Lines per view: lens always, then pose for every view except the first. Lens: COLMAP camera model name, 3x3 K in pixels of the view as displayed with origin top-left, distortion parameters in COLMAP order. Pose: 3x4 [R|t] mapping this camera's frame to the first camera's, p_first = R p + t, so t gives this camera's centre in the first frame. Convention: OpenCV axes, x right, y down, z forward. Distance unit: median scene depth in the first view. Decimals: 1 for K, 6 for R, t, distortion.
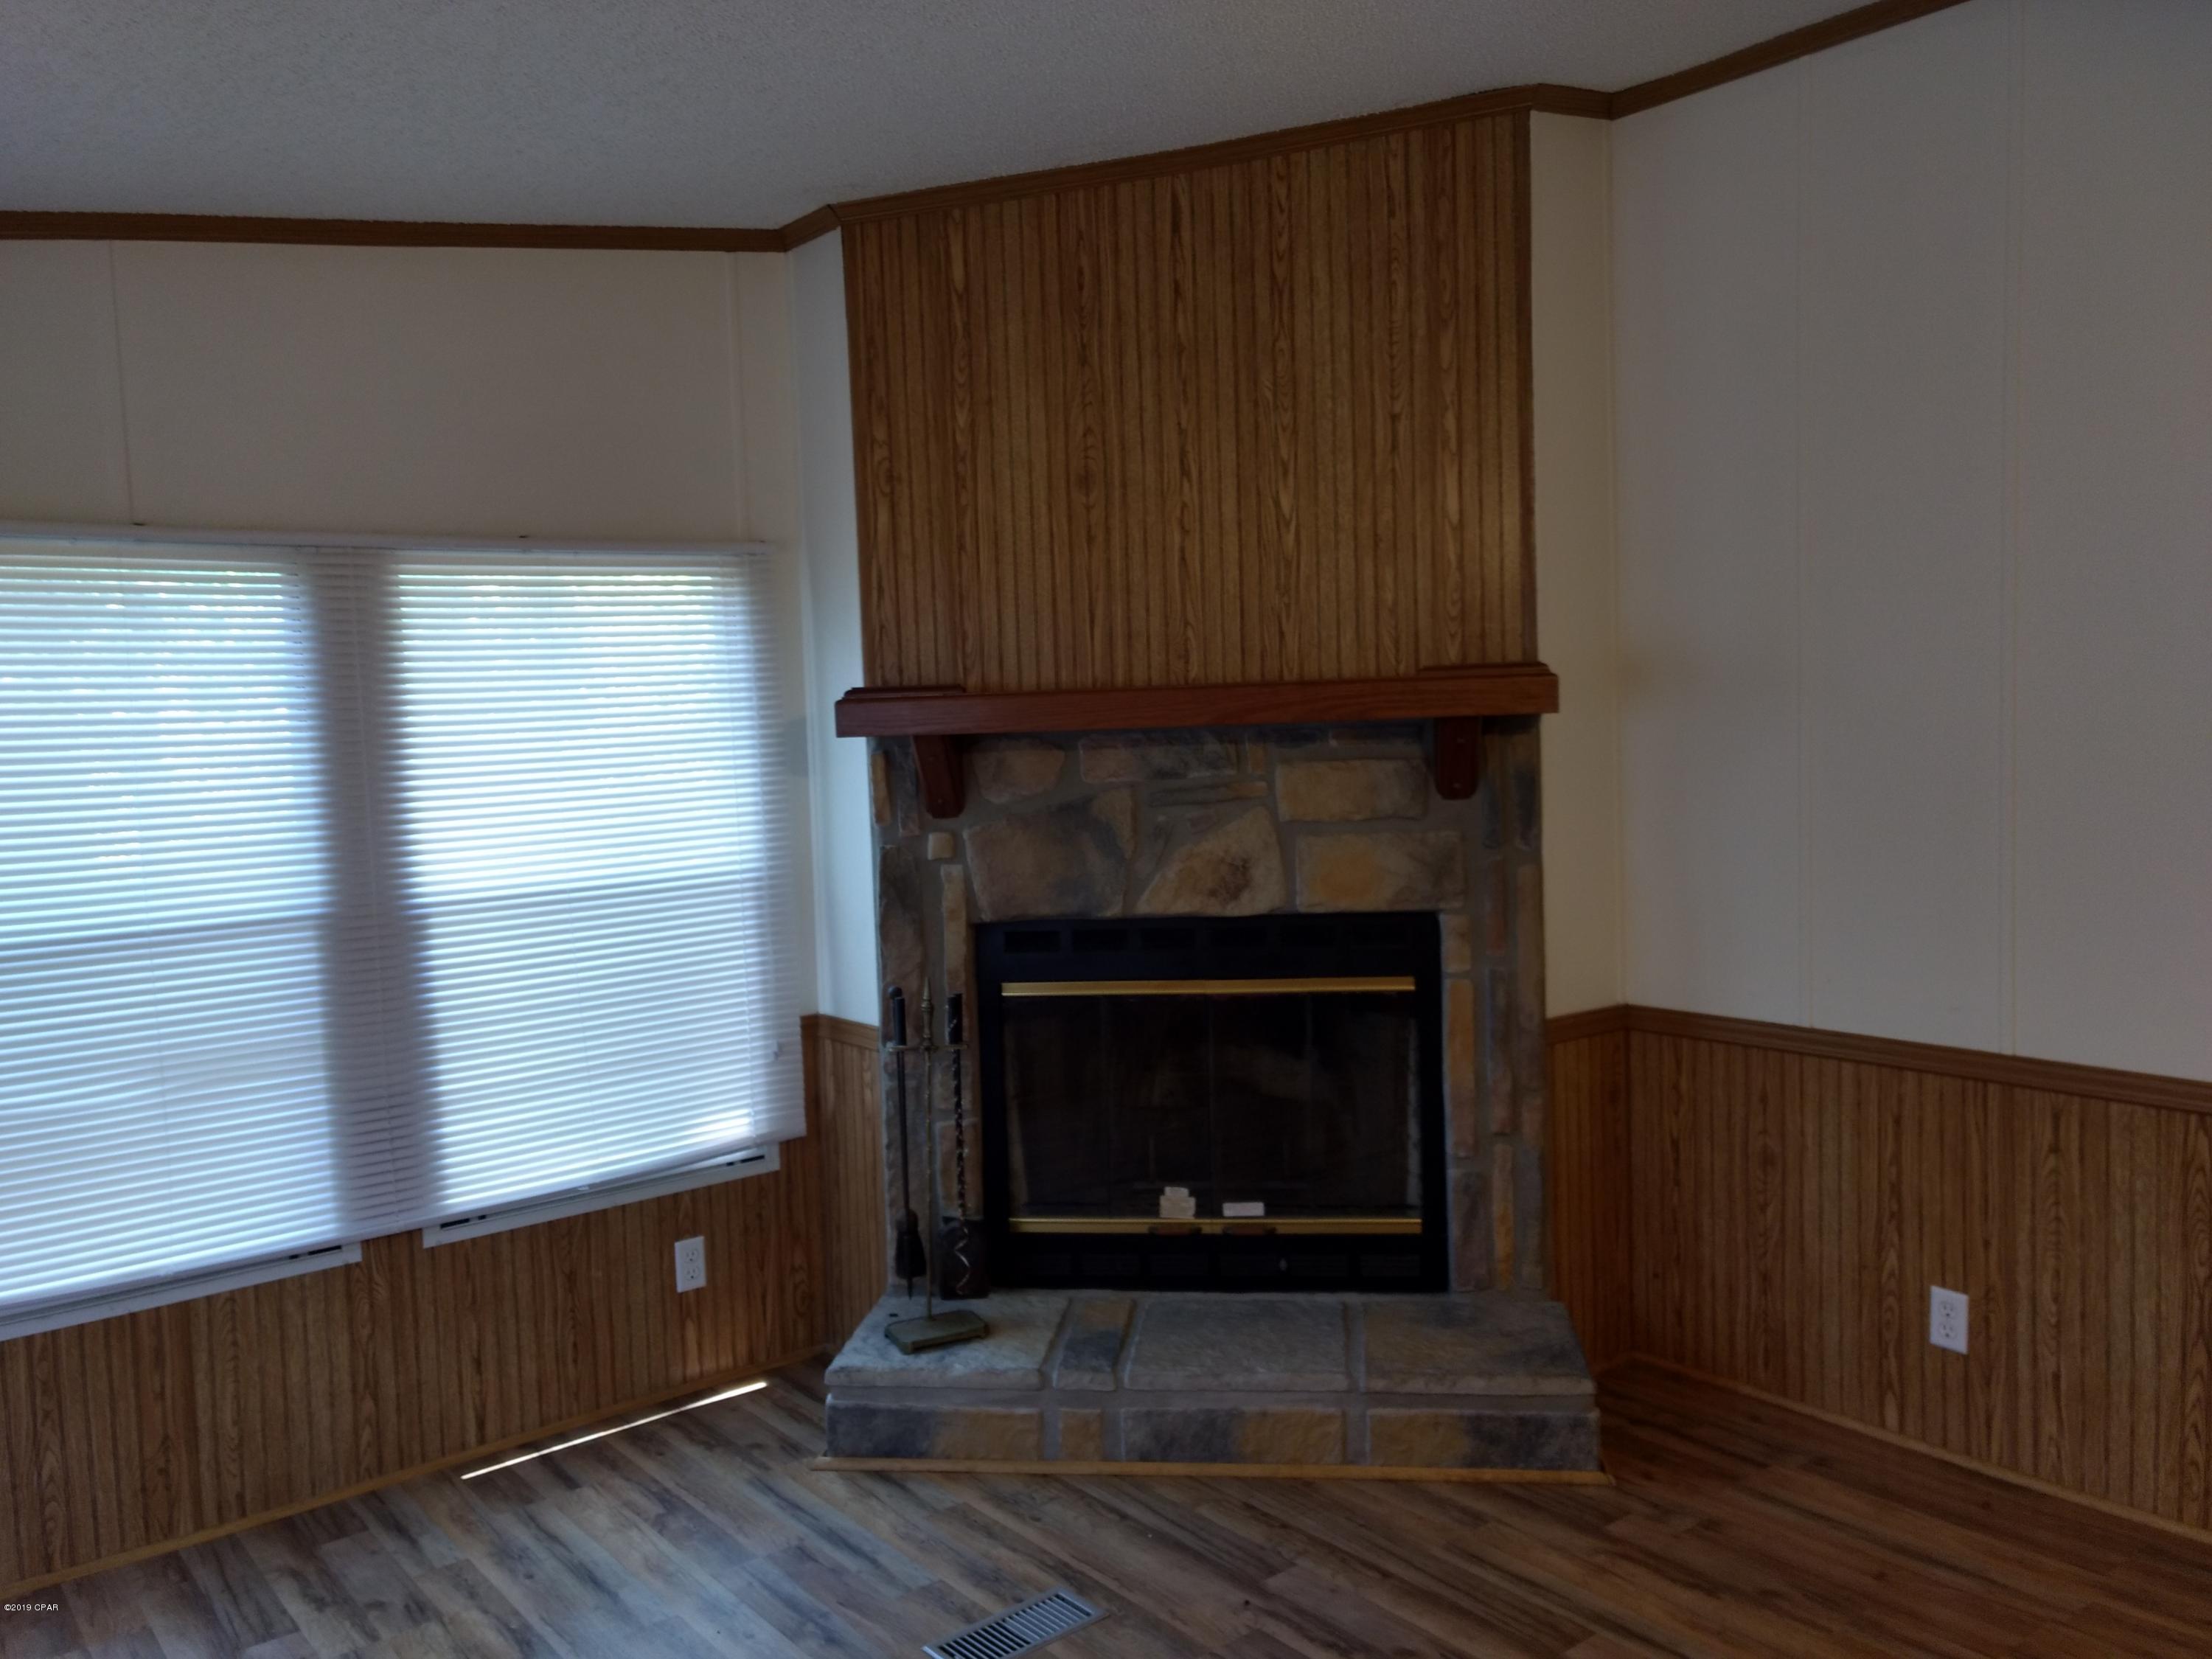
lens RADIAL K [[1711.5, 0, 1106.0], [0, 1711.5, 829.5], [0, 0, 1]] dist [0.017960, 0.001474]
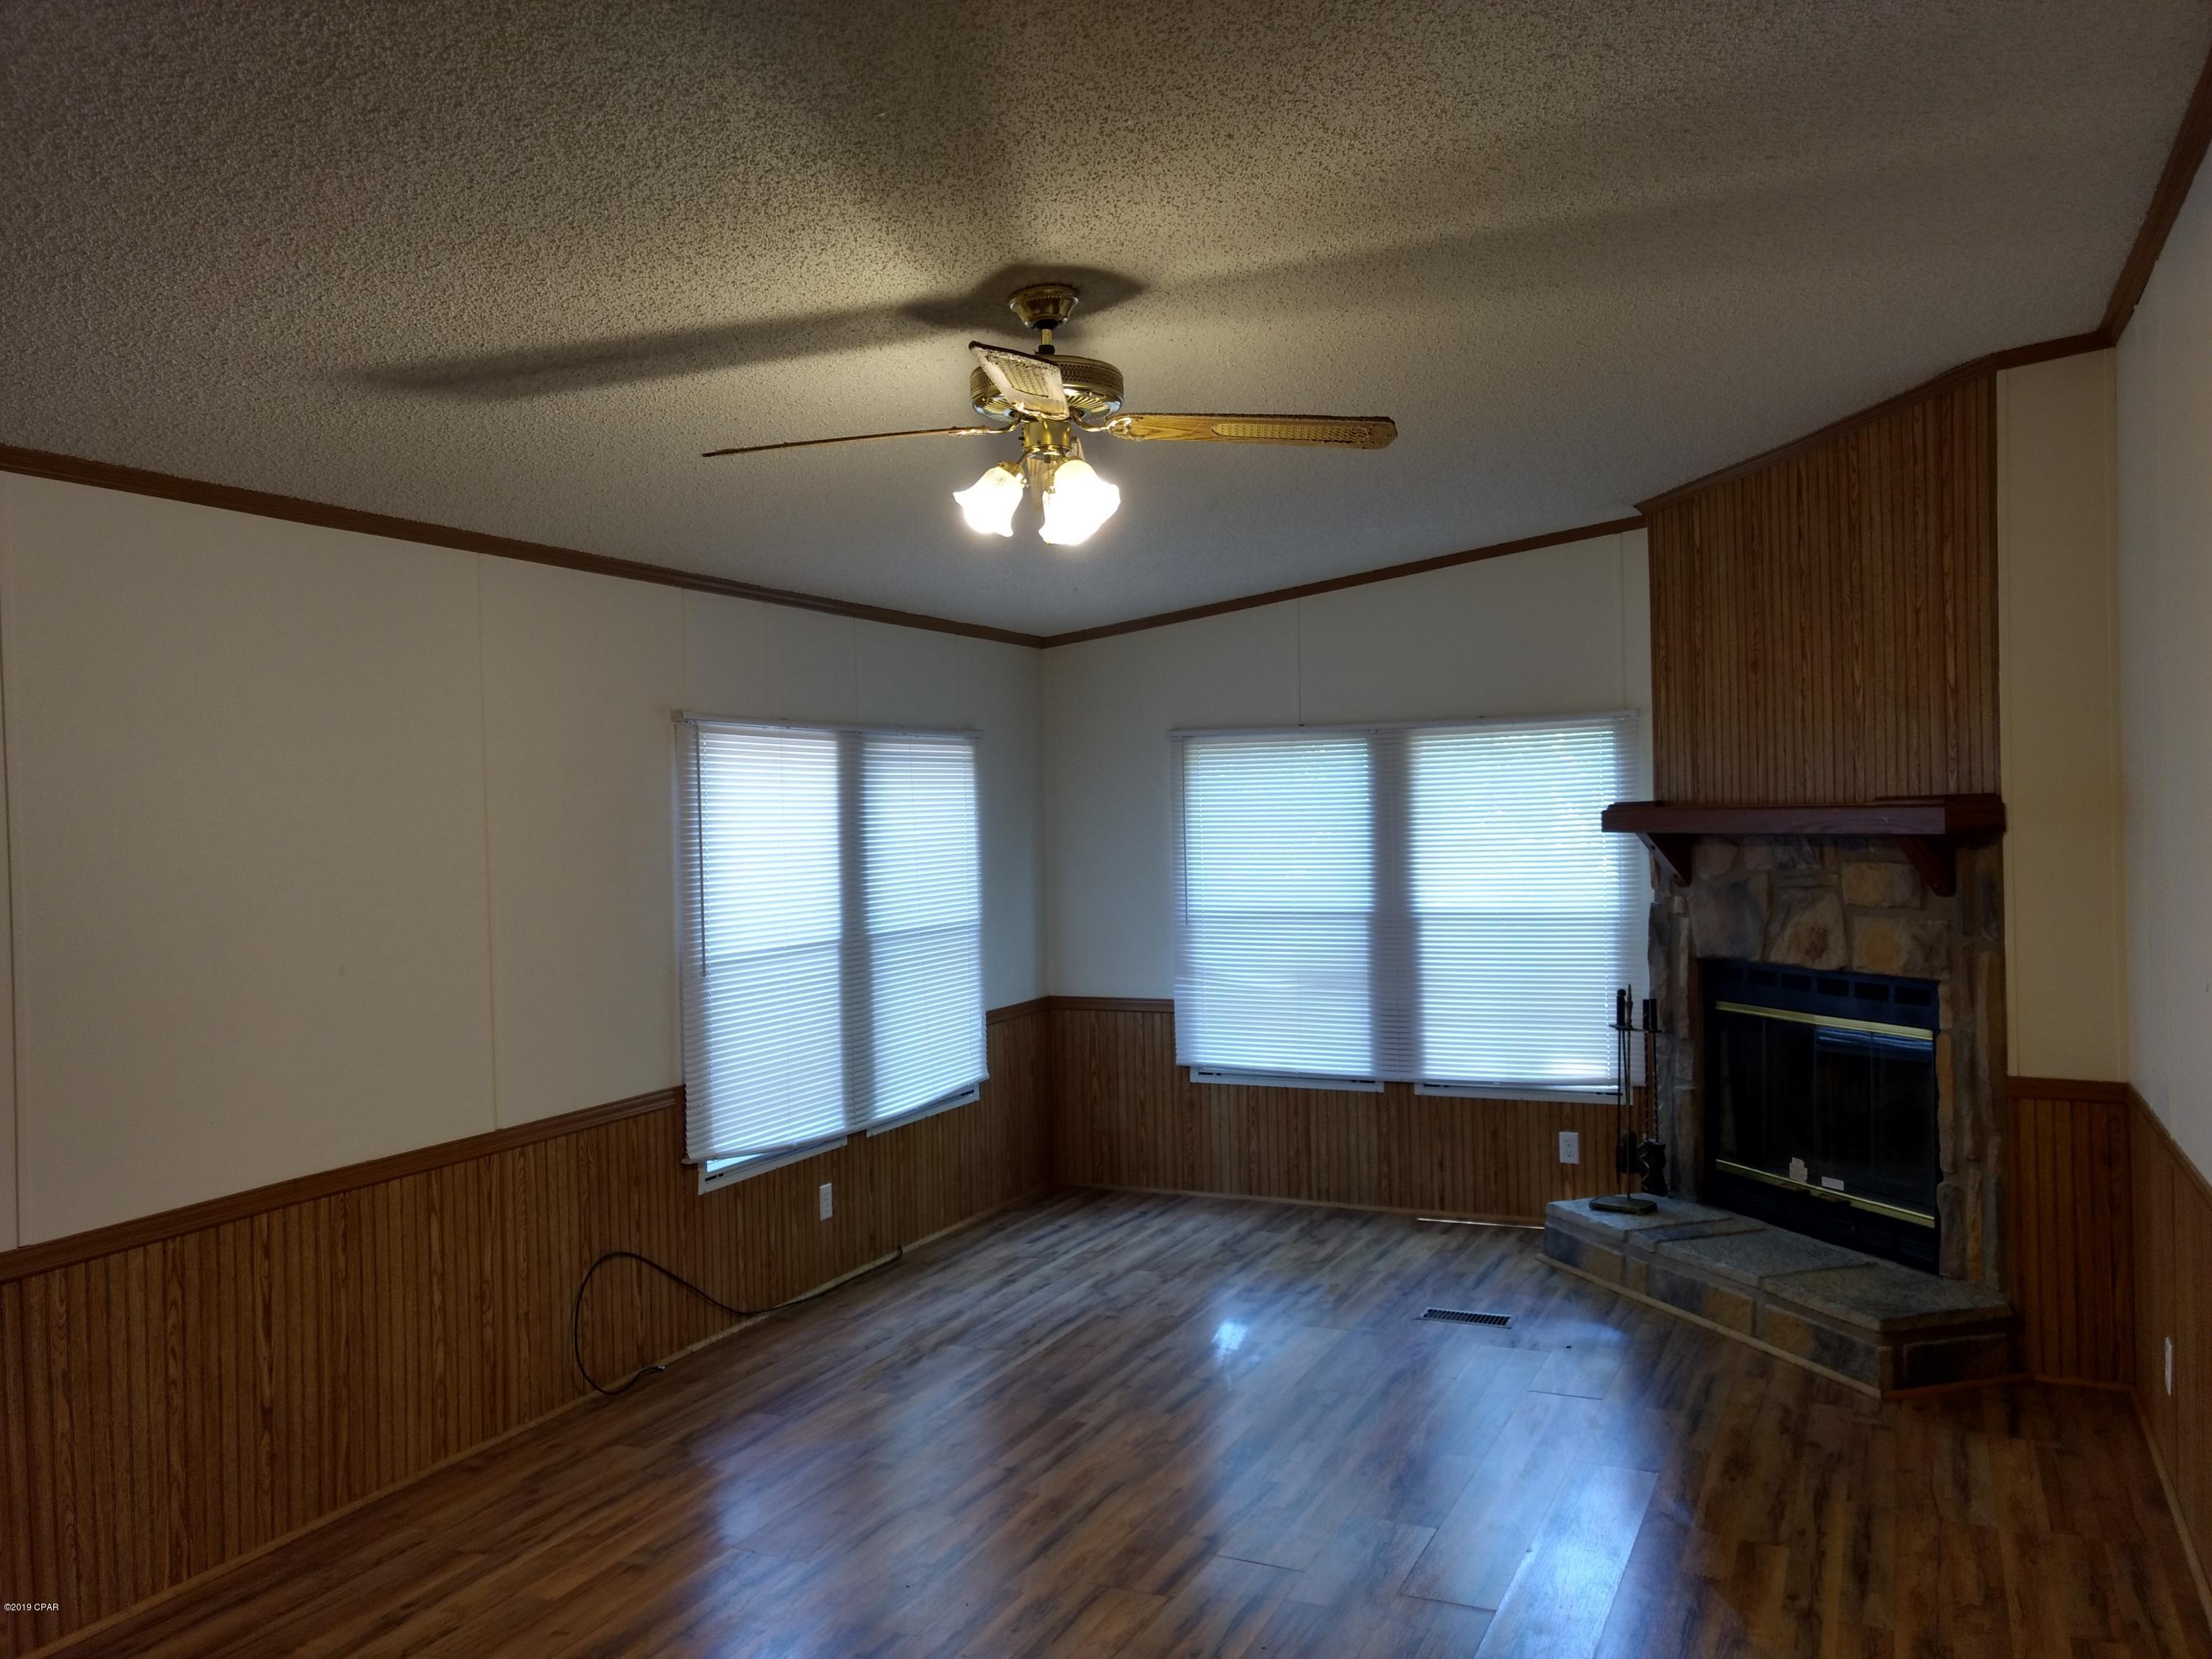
lens RADIAL K [[1778.1, 0, 1106.0], [0, 1778.1, 829.5], [0, 0, 1]] dist [-0.002699, -0.001888]
pose [[0.444643, 0.034491, -0.895044, 1.132354], [-0.058997, 0.998216, 0.009159, -0.043318], [0.893763, 0.048732, 0.445885, -0.182977]]
